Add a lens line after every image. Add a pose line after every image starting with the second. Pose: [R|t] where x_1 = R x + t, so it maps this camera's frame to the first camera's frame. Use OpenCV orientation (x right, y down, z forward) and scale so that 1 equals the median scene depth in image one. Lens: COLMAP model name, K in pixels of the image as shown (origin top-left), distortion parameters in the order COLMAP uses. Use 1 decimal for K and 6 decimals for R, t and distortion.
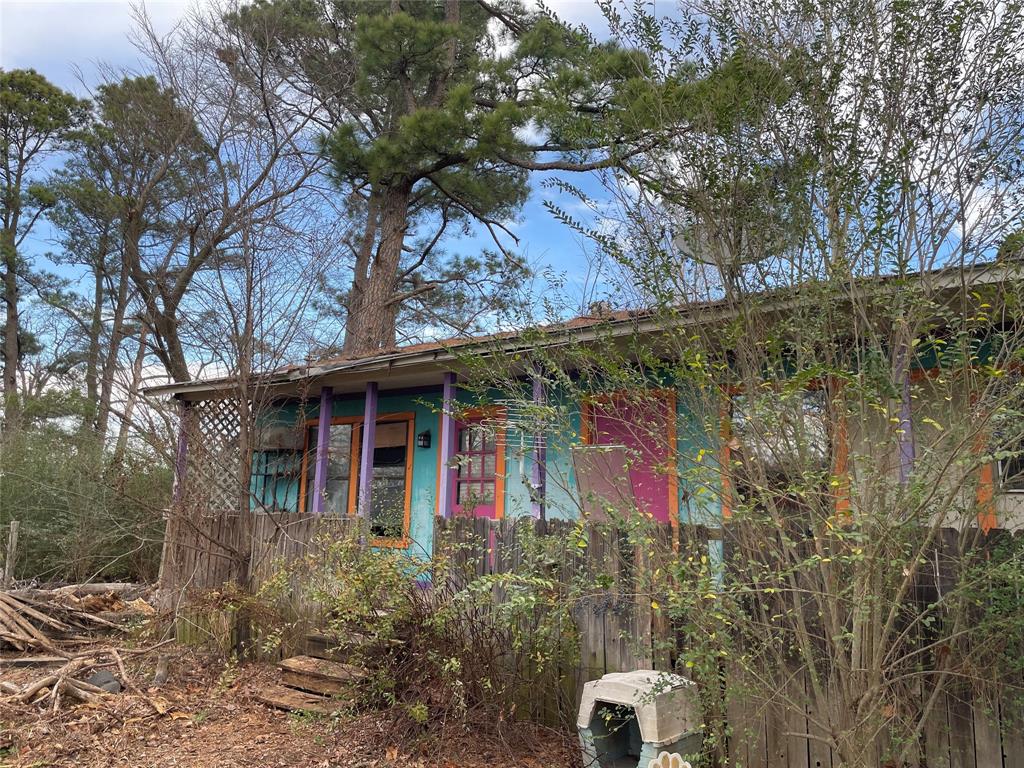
lens RADIAL K [[776.7, 0, 507.8], [0, 776.7, 382.4], [0, 0, 1]] dist [0.046233, -0.042402]
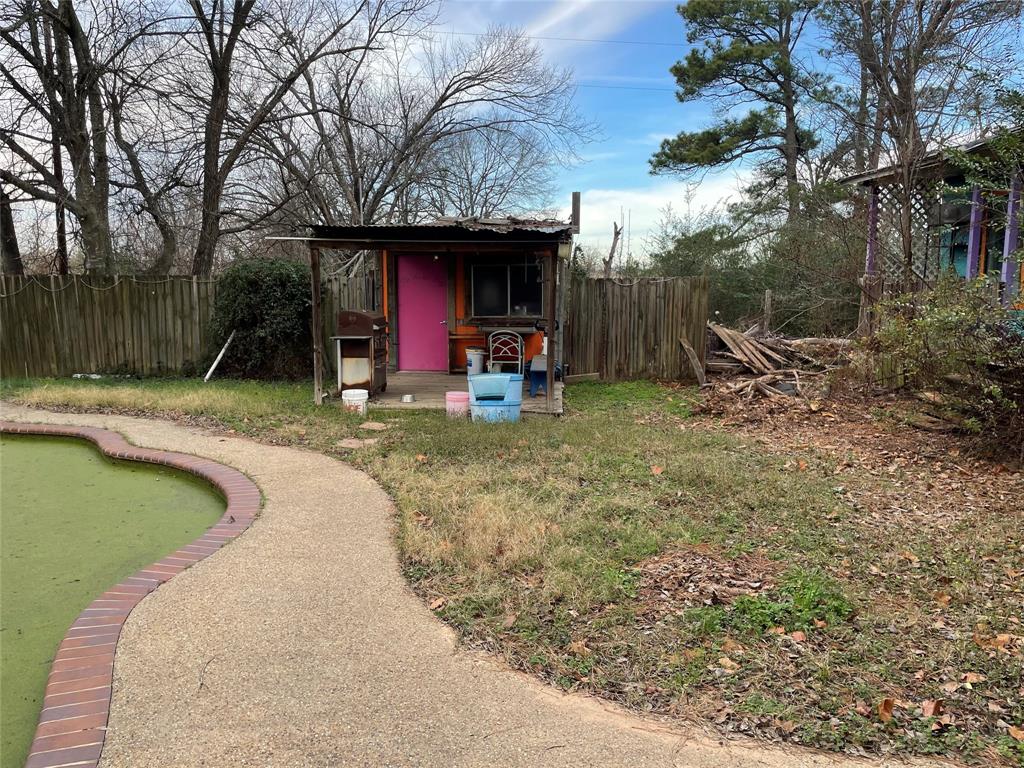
lens RADIAL K [[776.7, 0, 511.7], [0, 776.7, 380.9], [0, 0, 1]] dist [0.046233, -0.042402]
pose [[0.590441, 0.087594, -0.802314, 0.085102], [0.135738, 0.969155, 0.205701, -0.003346], [0.795585, -0.230359, 0.560339, -0.057628]]
